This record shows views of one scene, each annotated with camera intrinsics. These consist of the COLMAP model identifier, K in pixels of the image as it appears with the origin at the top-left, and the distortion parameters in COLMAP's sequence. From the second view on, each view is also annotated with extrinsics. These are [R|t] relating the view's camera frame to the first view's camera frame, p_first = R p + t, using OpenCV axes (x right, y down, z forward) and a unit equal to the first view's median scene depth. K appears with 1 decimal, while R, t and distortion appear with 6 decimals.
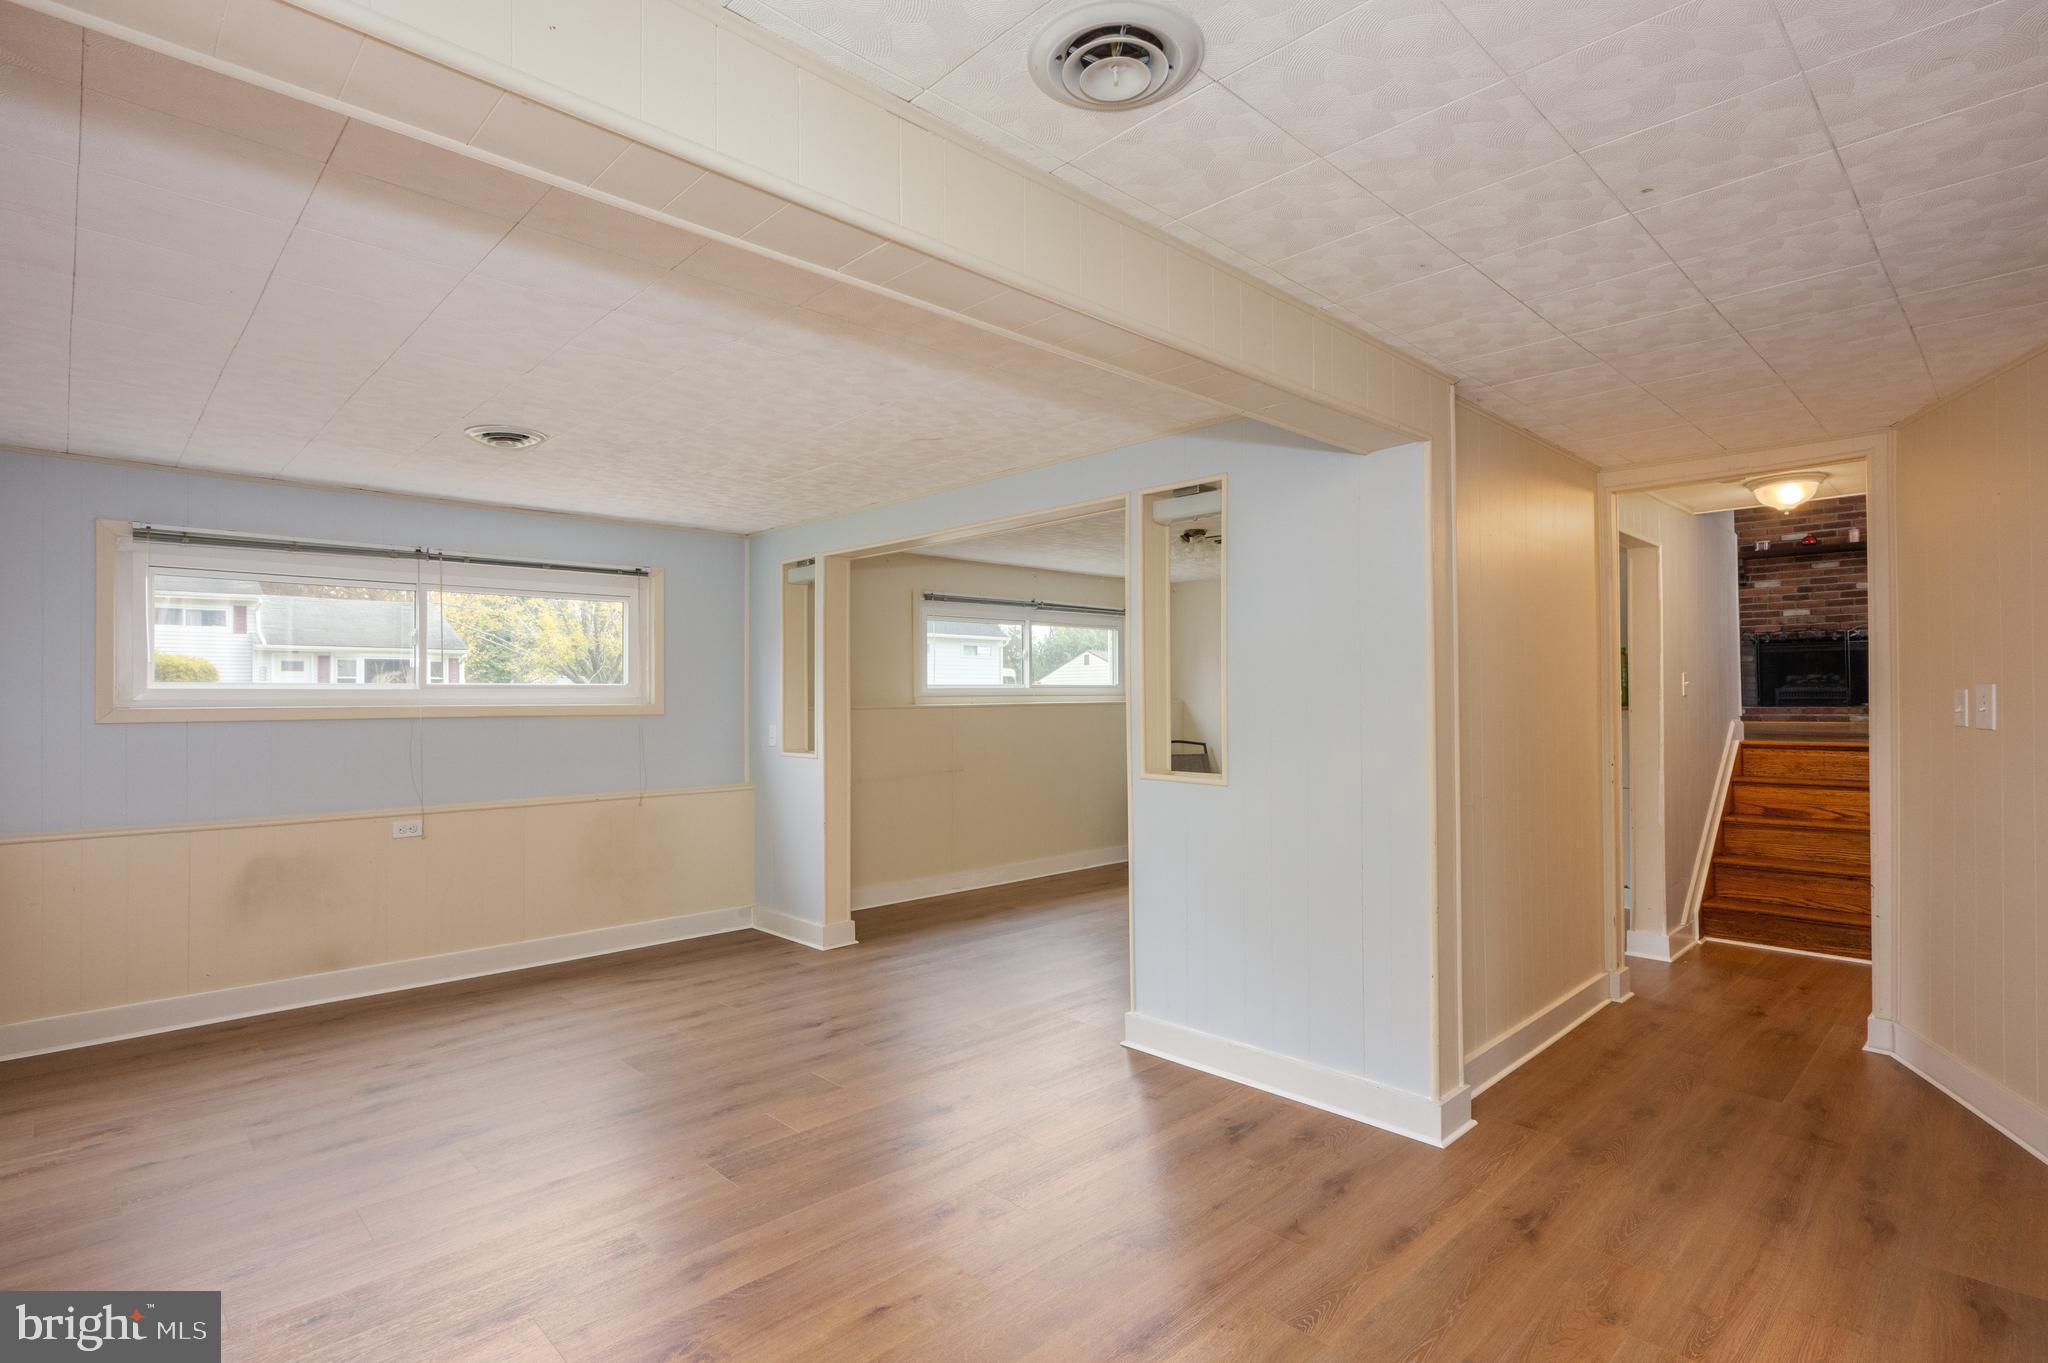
lens RADIAL K [[1000.6, 0, 1021.3], [0, 1000.6, 693.8], [0, 0, 1]] dist [0.001590, 0.000553]
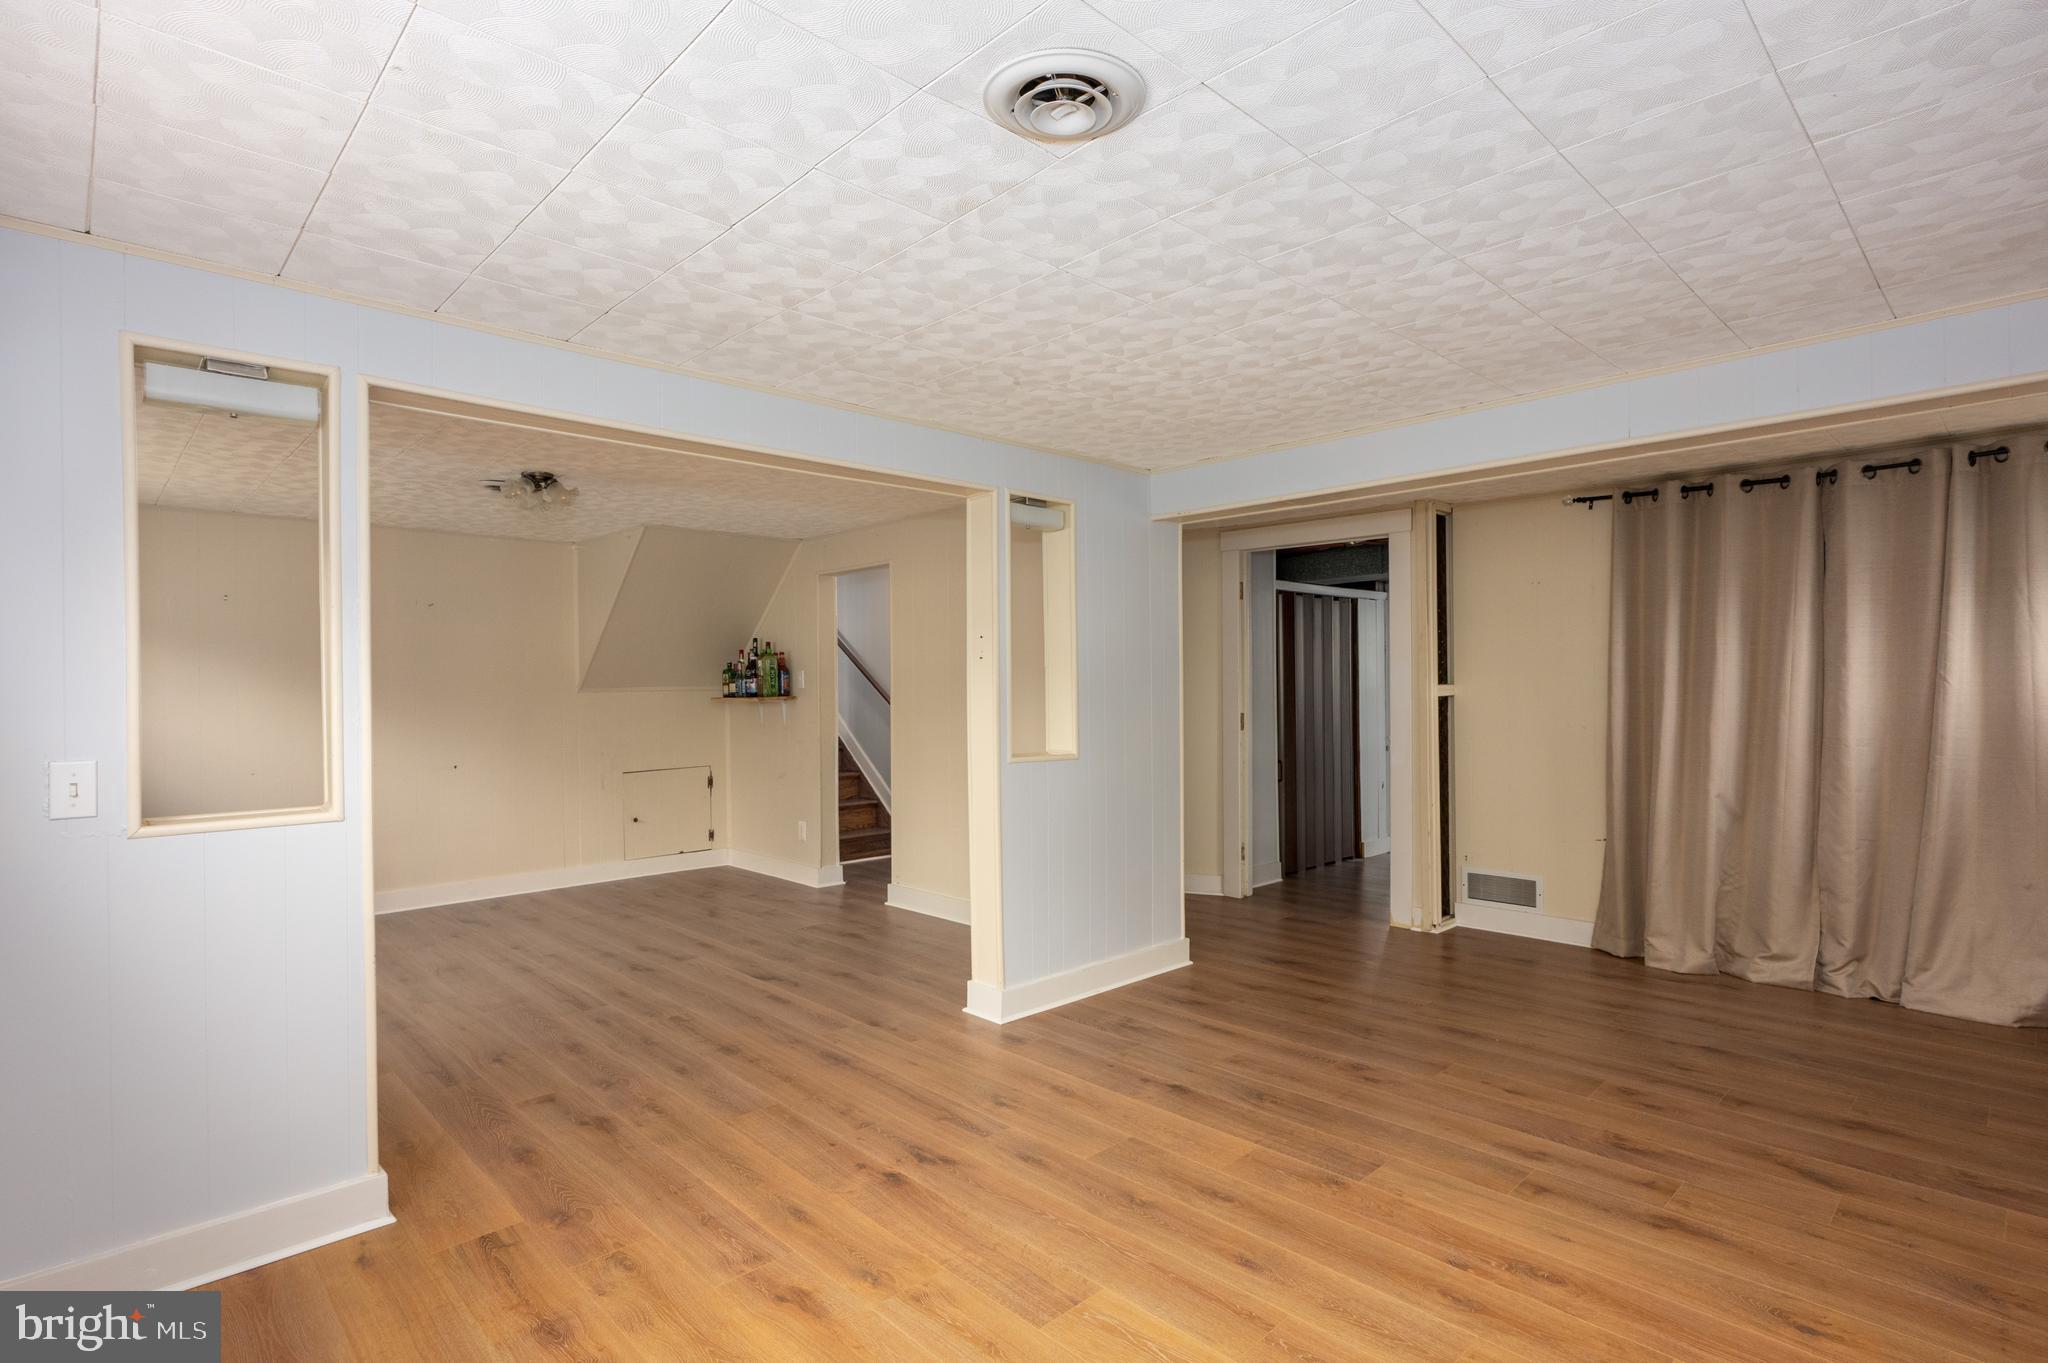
lens RADIAL K [[1000.6, 0, 1021.3], [0, 1000.6, 693.8], [0, 0, 1]] dist [0.001590, 0.000553]
pose [[0.003314, 0.000949, 0.999994, -0.955759], [-0.001405, 0.999999, -0.000944, 0.009823], [-0.999994, -0.001401, 0.003315, 0.999802]]
